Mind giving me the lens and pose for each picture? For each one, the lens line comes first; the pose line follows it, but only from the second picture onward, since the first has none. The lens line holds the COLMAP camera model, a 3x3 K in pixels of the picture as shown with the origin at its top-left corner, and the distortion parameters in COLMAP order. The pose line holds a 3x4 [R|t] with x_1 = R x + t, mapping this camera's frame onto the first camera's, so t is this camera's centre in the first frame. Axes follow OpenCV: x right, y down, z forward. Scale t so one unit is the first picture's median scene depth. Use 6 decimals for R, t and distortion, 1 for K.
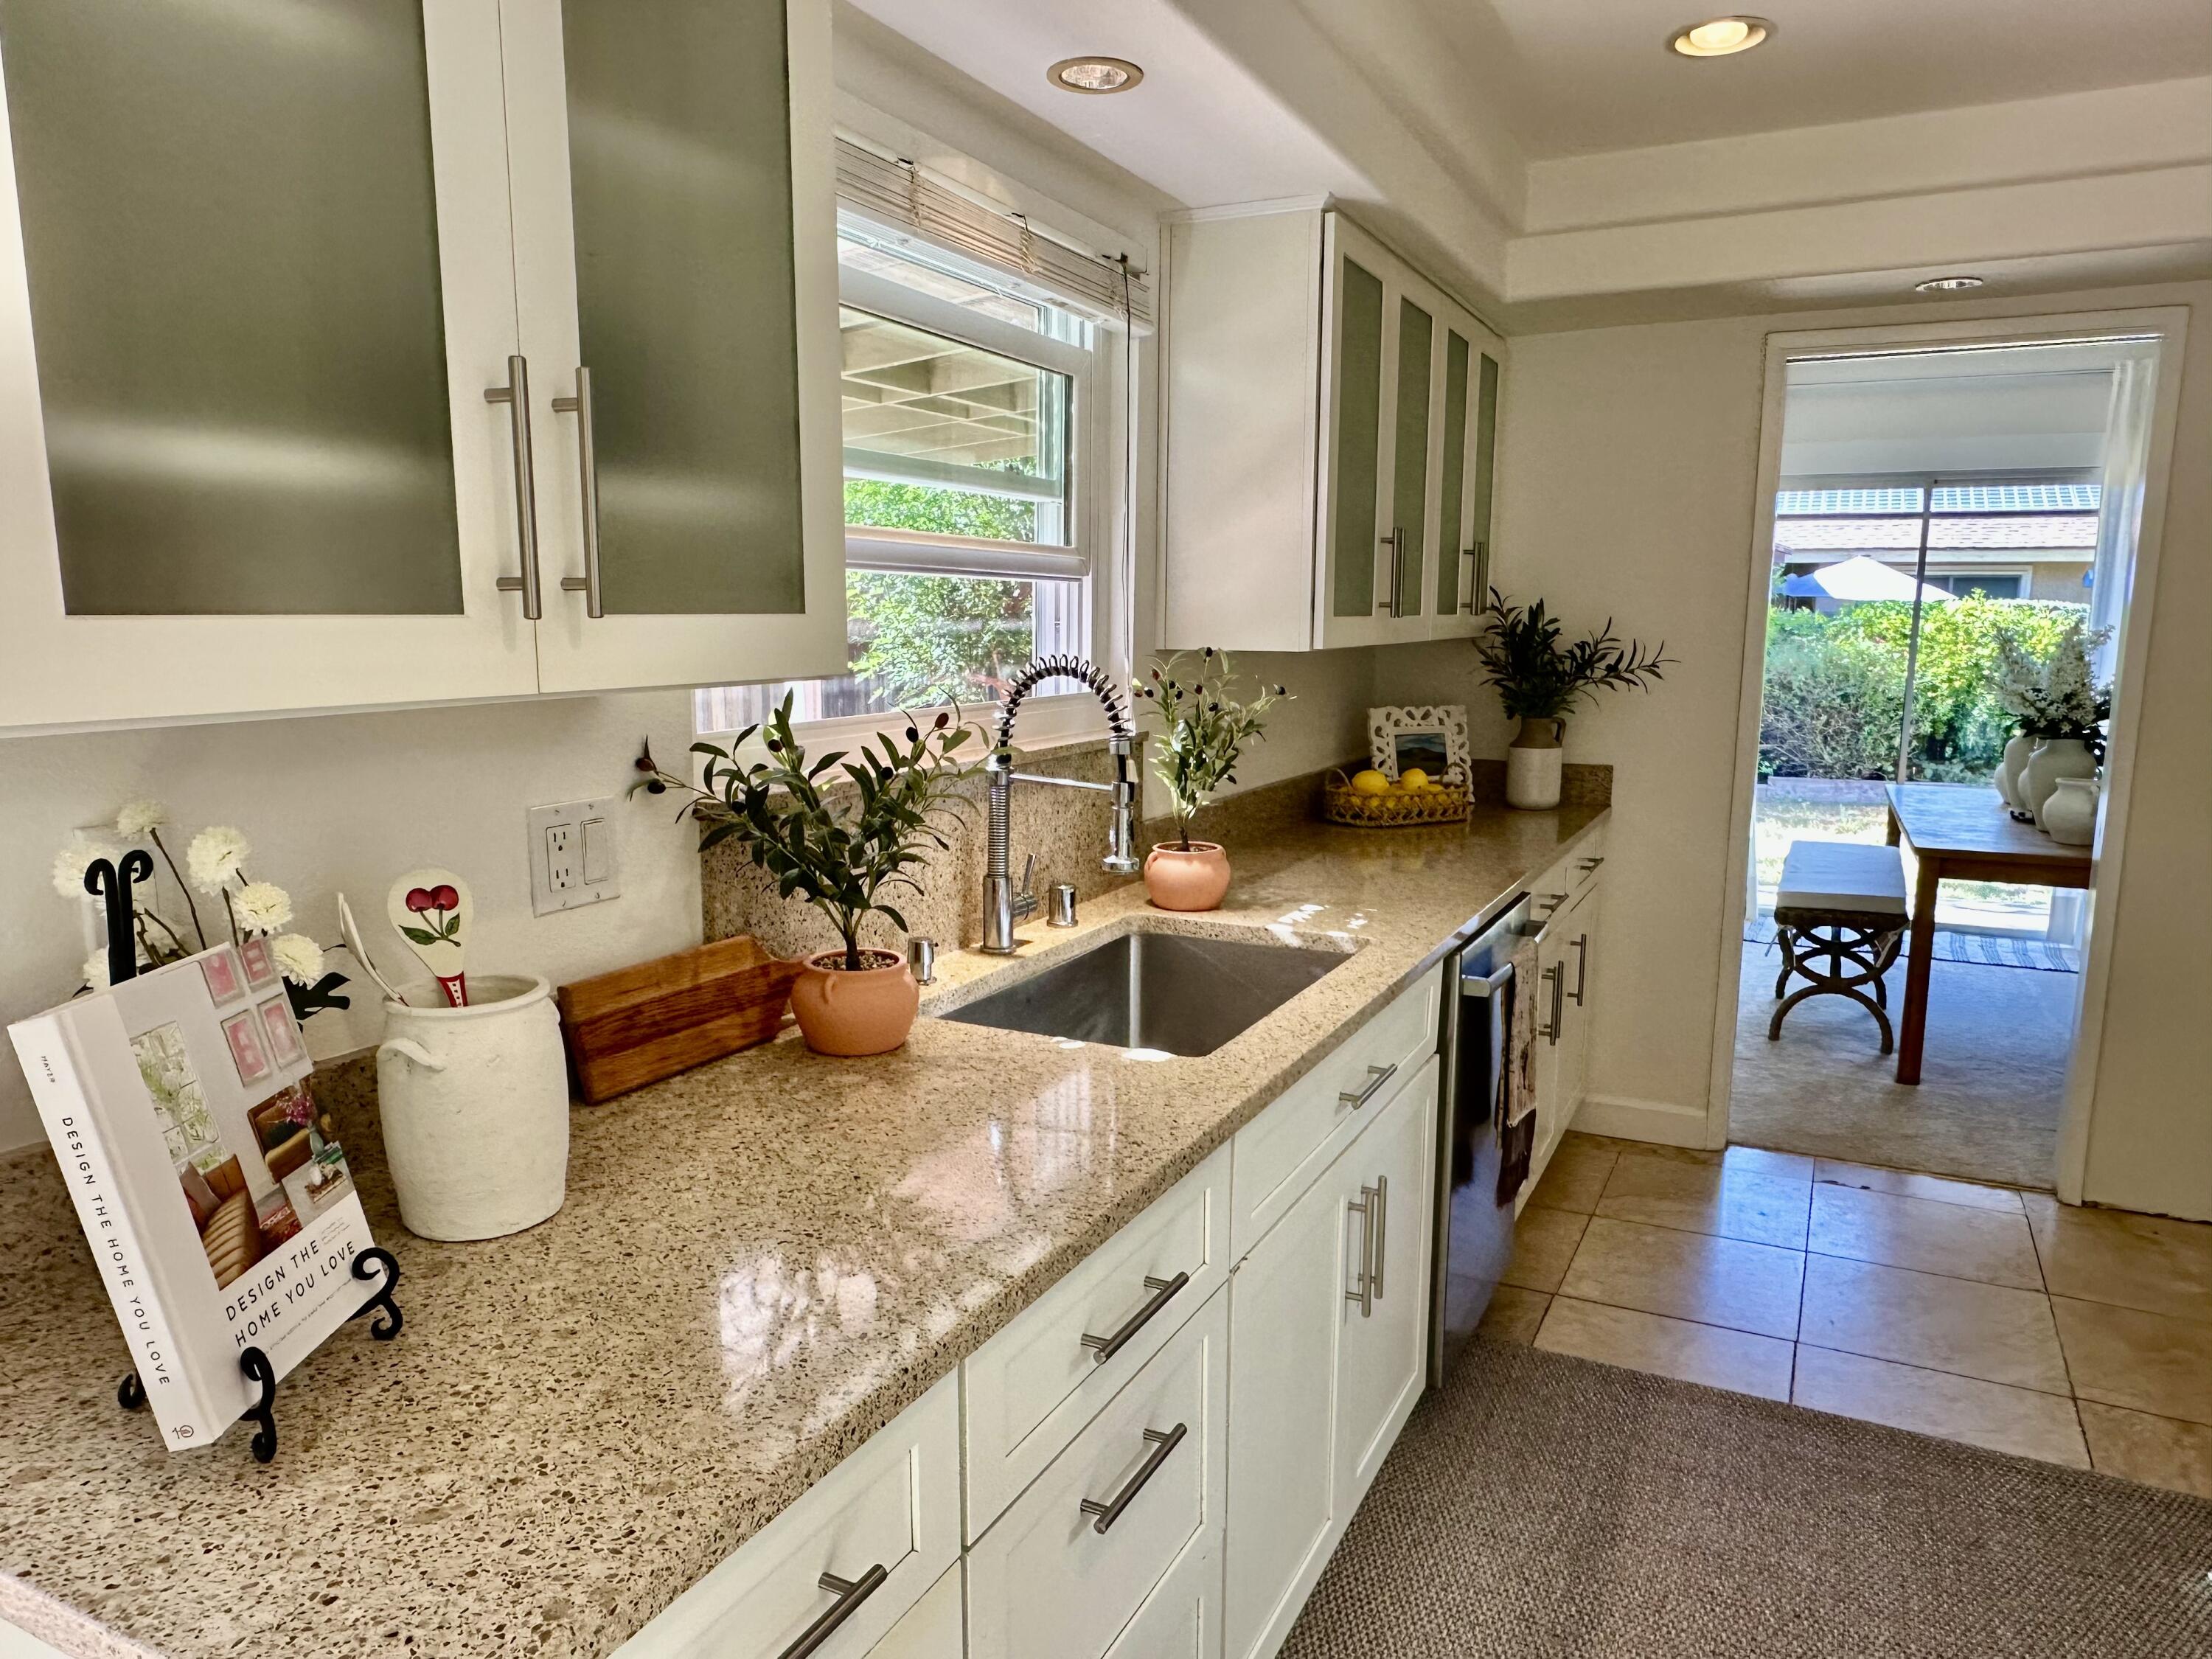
lens RADIAL K [[1475.9, 0, 1111.6], [0, 1475.9, 828.7], [0, 0, 1]] dist [-0.008483, -0.002047]
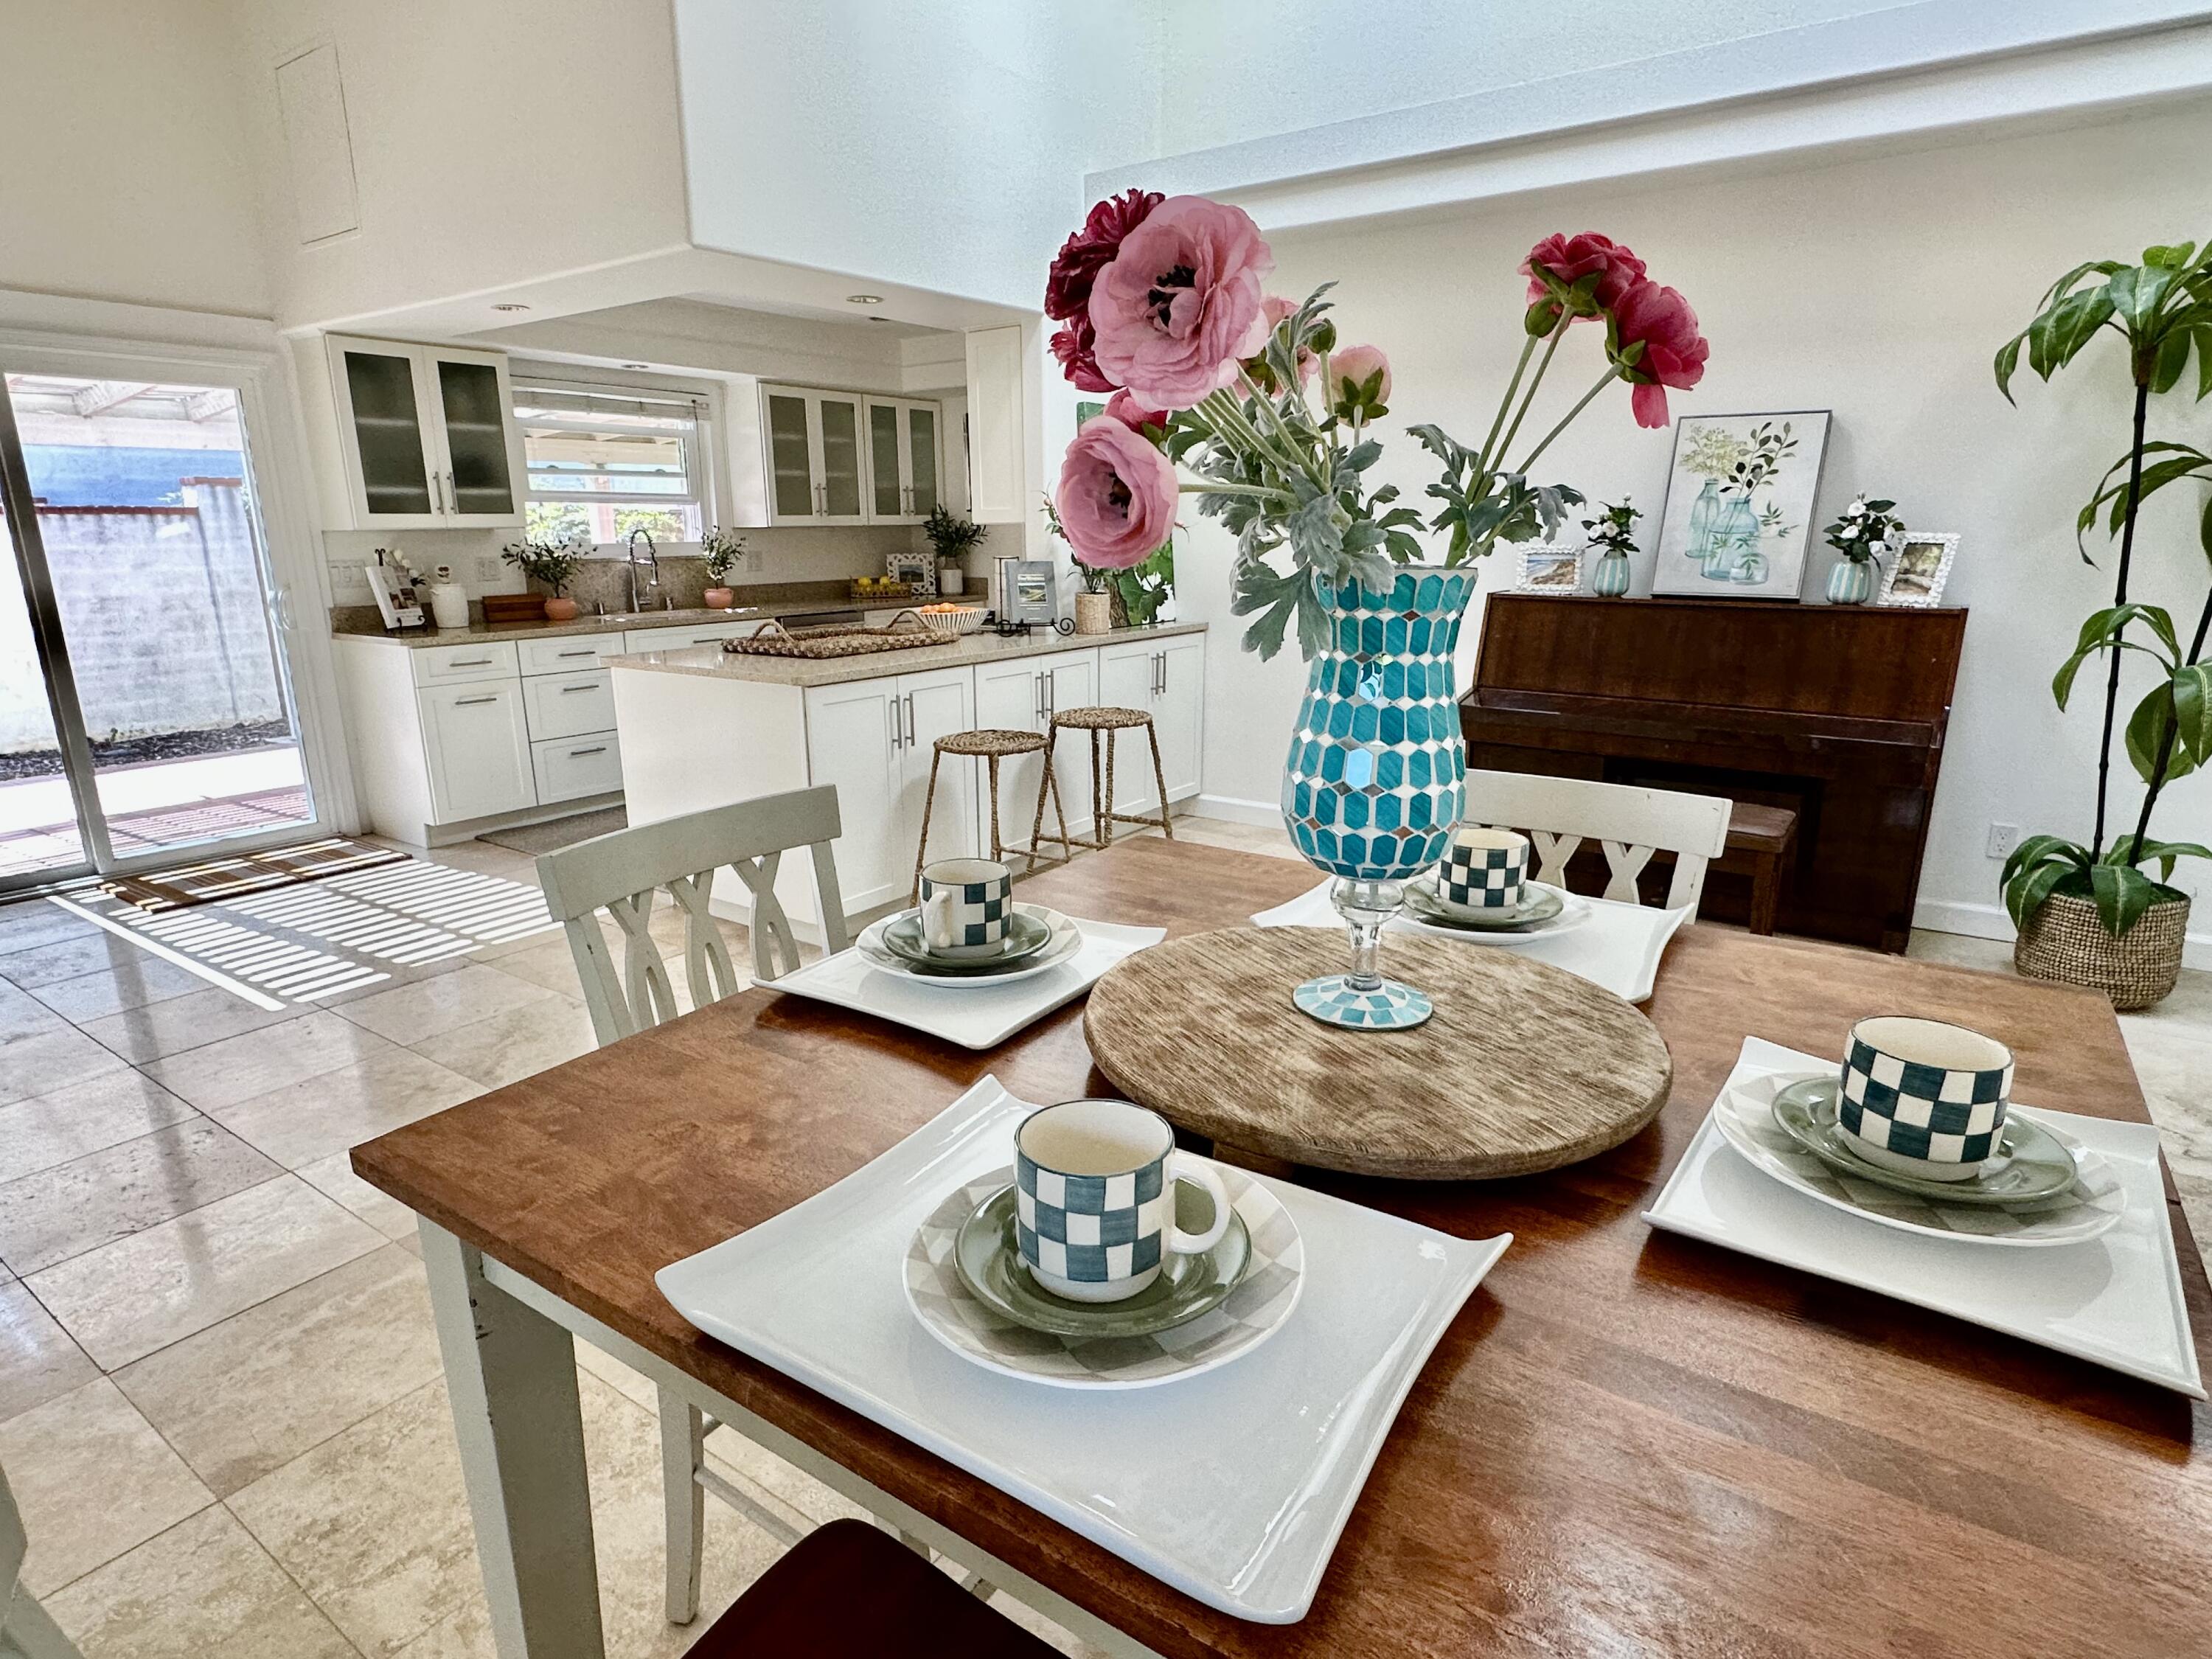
lens RADIAL K [[1203.6, 0, 1101.1], [0, 1203.6, 842.4], [0, 0, 1]] dist [0.001098, 0.000050]
pose [[0.988955, 0.030723, -0.144996, 2.837707], [-0.014153, 0.993385, 0.113954, 0.557668], [0.147538, -0.110643, 0.982848, -3.378071]]
